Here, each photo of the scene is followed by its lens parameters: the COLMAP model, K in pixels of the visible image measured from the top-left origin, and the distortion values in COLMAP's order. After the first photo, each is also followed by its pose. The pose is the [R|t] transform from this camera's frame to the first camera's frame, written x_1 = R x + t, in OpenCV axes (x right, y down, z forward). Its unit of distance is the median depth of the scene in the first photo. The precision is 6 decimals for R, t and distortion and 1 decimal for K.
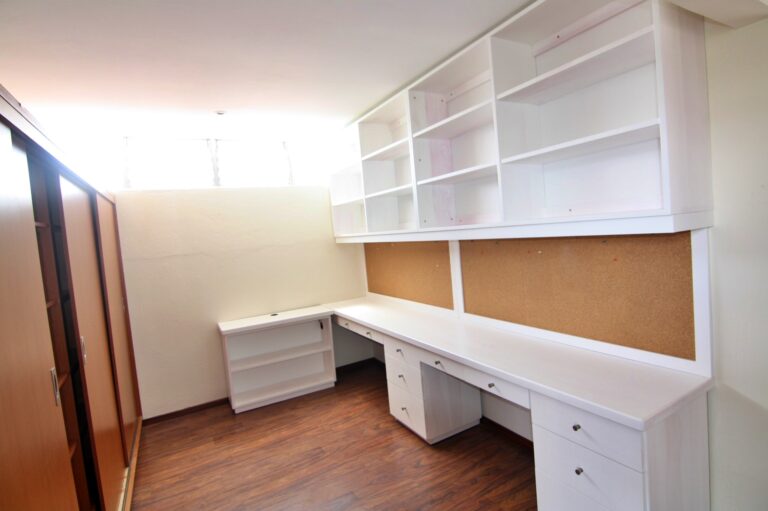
lens RADIAL K [[403.3, 0, 389.7], [0, 403.3, 253.4], [0, 0, 1]] dist [0.008061, -0.000539]
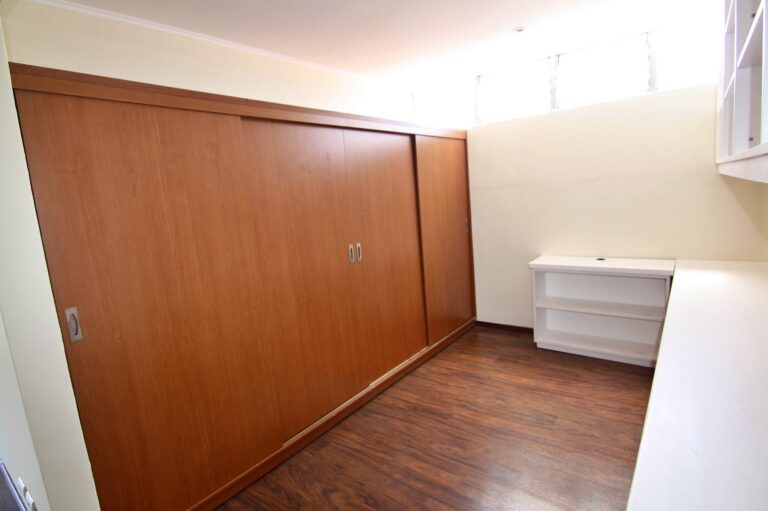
lens RADIAL K [[403.3, 0, 387.0], [0, 403.3, 251.5], [0, 0, 1]] dist [0.008061, -0.000539]
pose [[0.404580, 0.191106, -0.894312, 0.349137], [-0.016207, 0.979266, 0.201928, -0.033923], [0.914359, -0.067202, 0.399289, 0.307605]]
